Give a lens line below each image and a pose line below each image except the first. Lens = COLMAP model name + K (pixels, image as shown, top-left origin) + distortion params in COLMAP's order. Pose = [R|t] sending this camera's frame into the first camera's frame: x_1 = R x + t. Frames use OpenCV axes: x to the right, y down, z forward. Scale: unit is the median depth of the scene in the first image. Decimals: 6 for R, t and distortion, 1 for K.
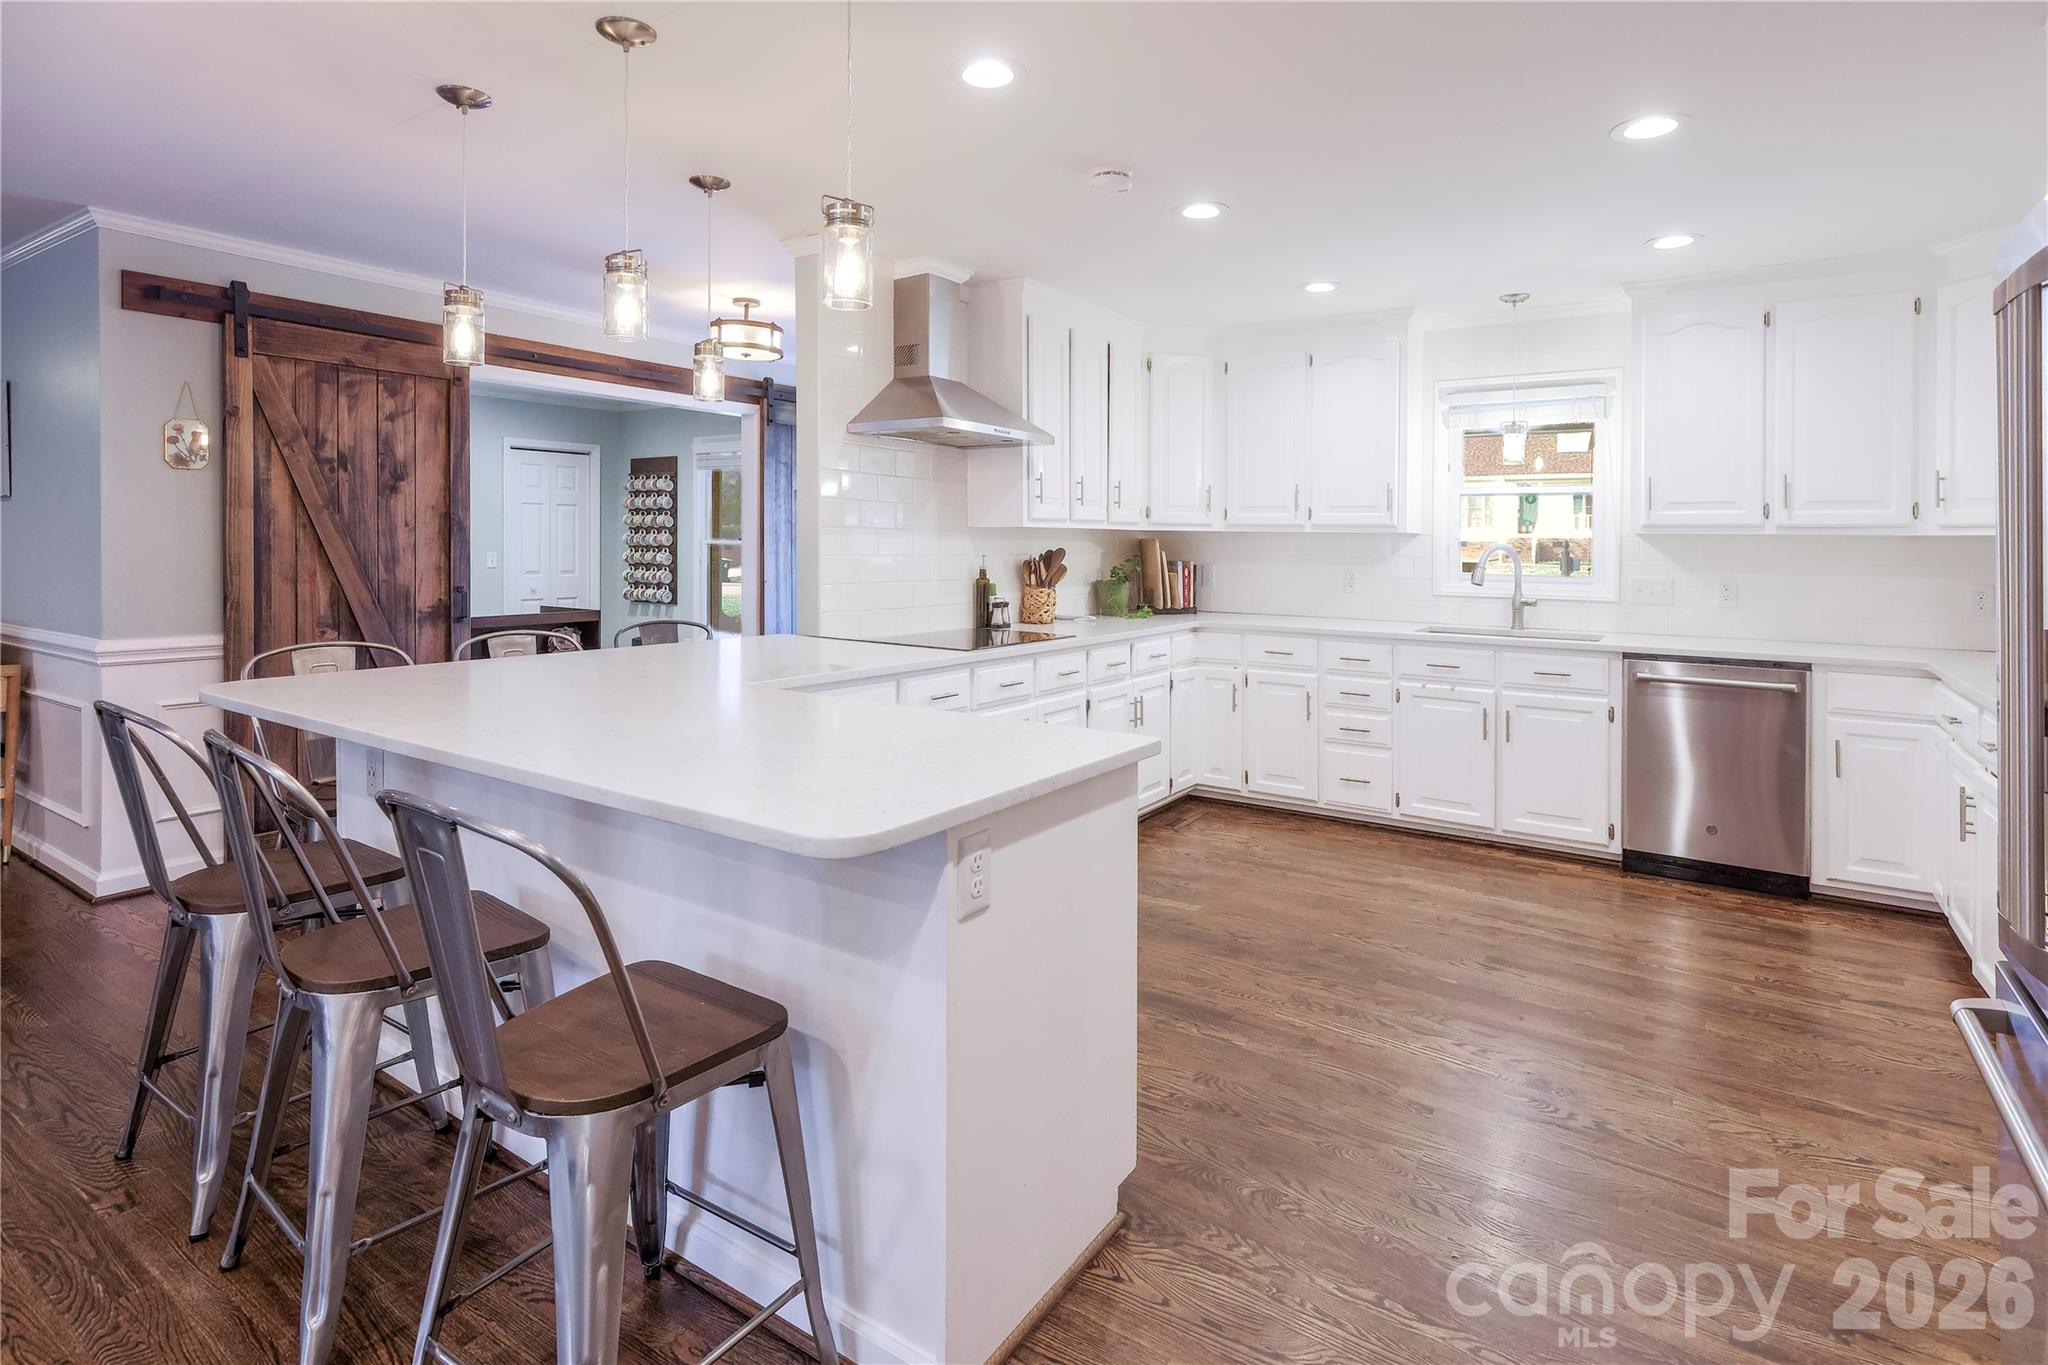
lens RADIAL K [[1028.5, 0, 1019.8], [0, 1028.5, 524.4], [0, 0, 1]] dist [0.001273, -0.000154]
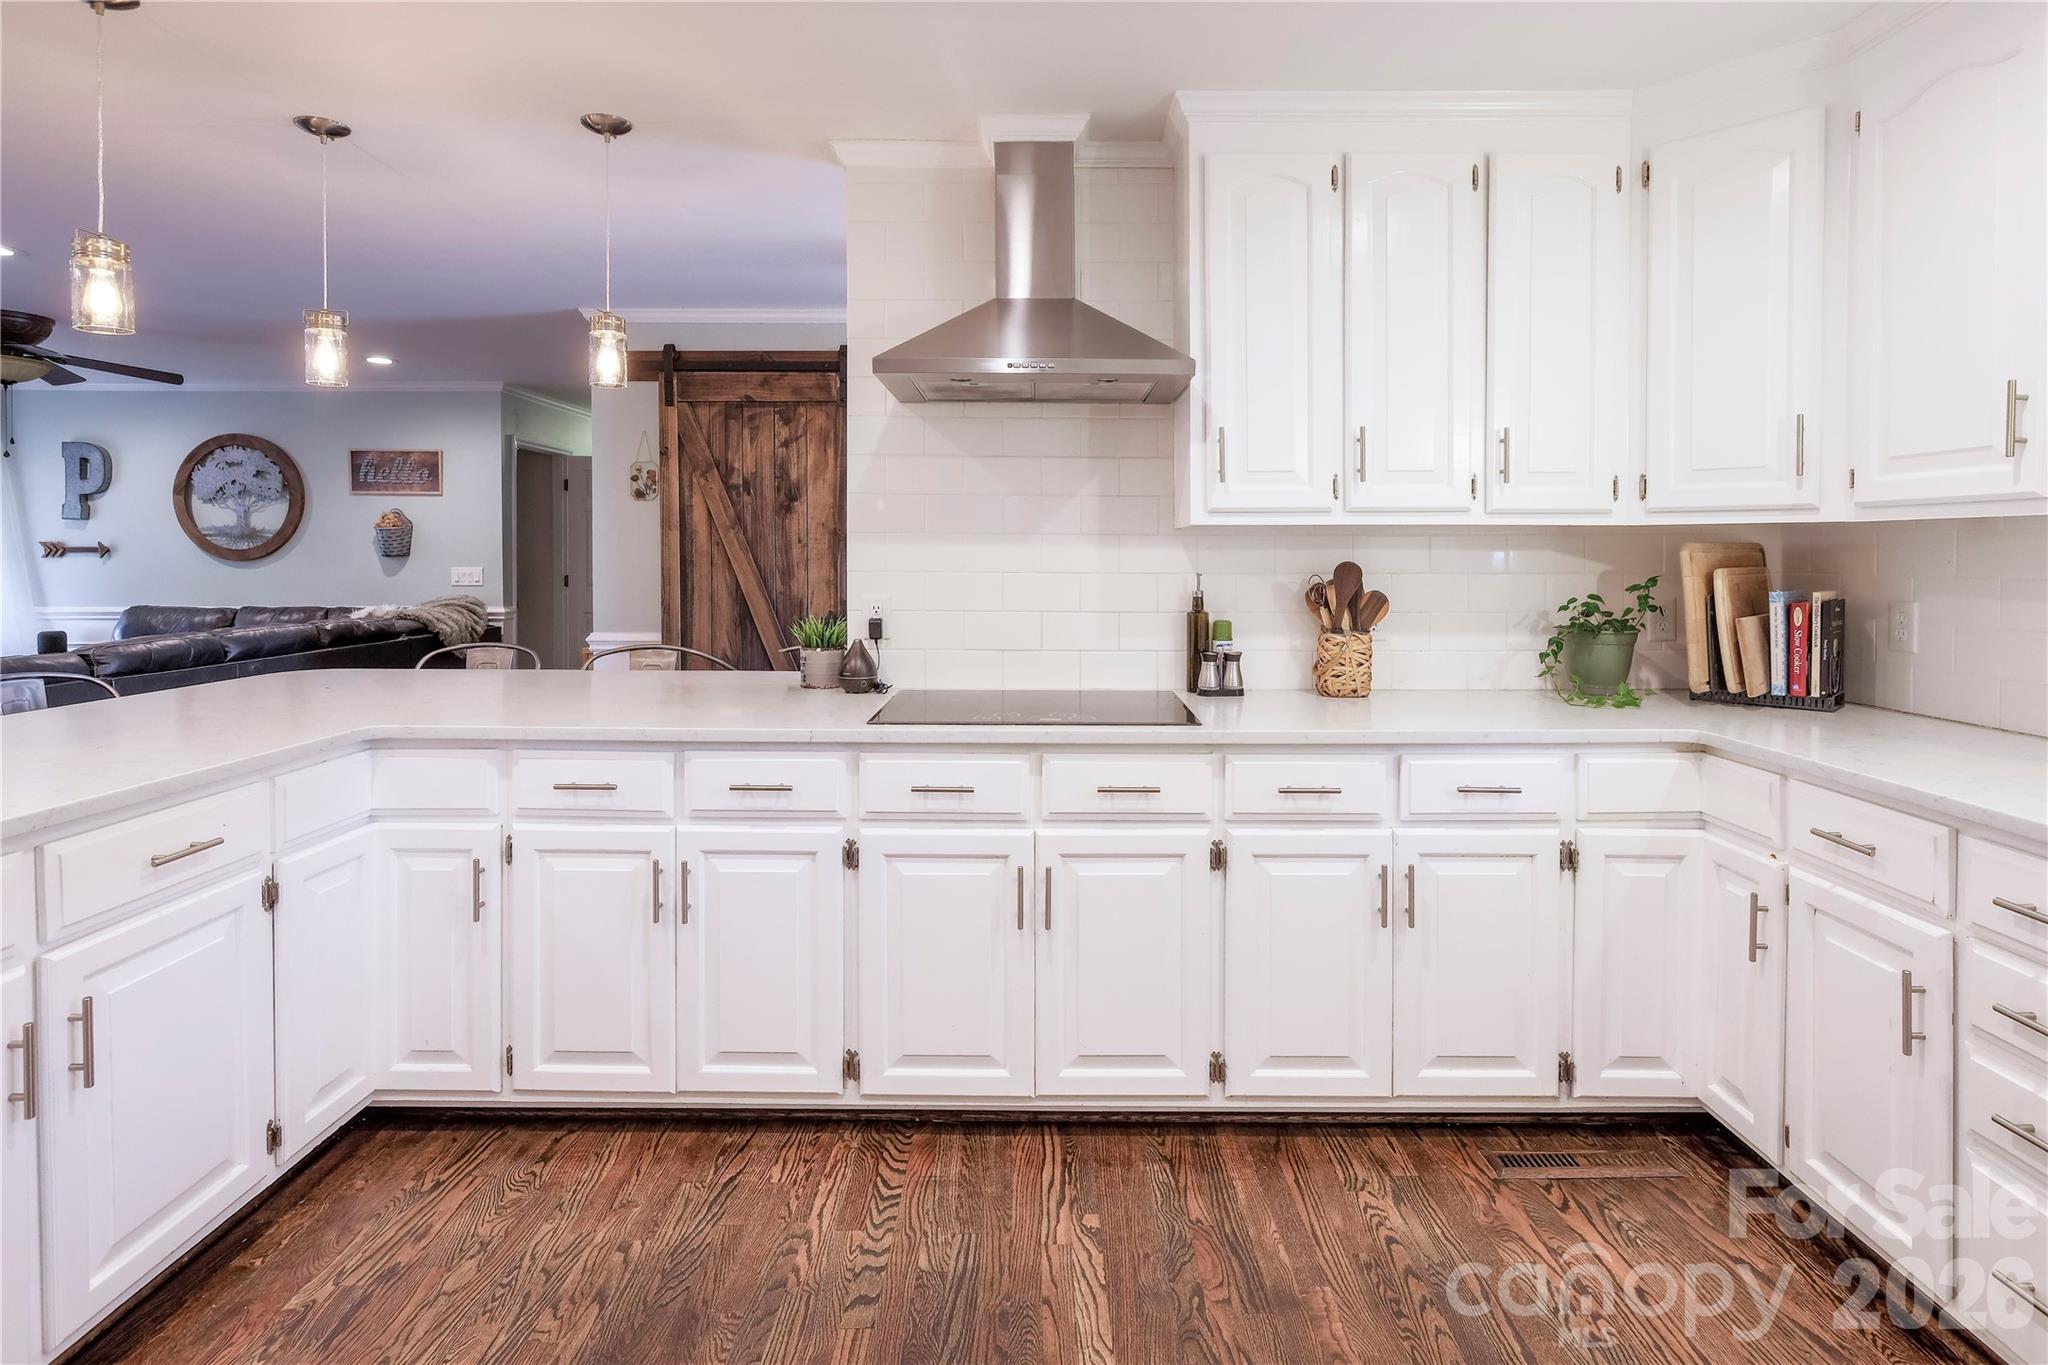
lens RADIAL K [[1012.7, 0, 1024.3], [0, 1012.7, 575.0], [0, 0, 1]] dist [0.000399, 0.000101]
pose [[0.560801, 0.008419, -0.827908, 0.417830], [0.017694, 0.999598, 0.022151, 0.015994], [0.827762, -0.027072, 0.560426, 0.595353]]
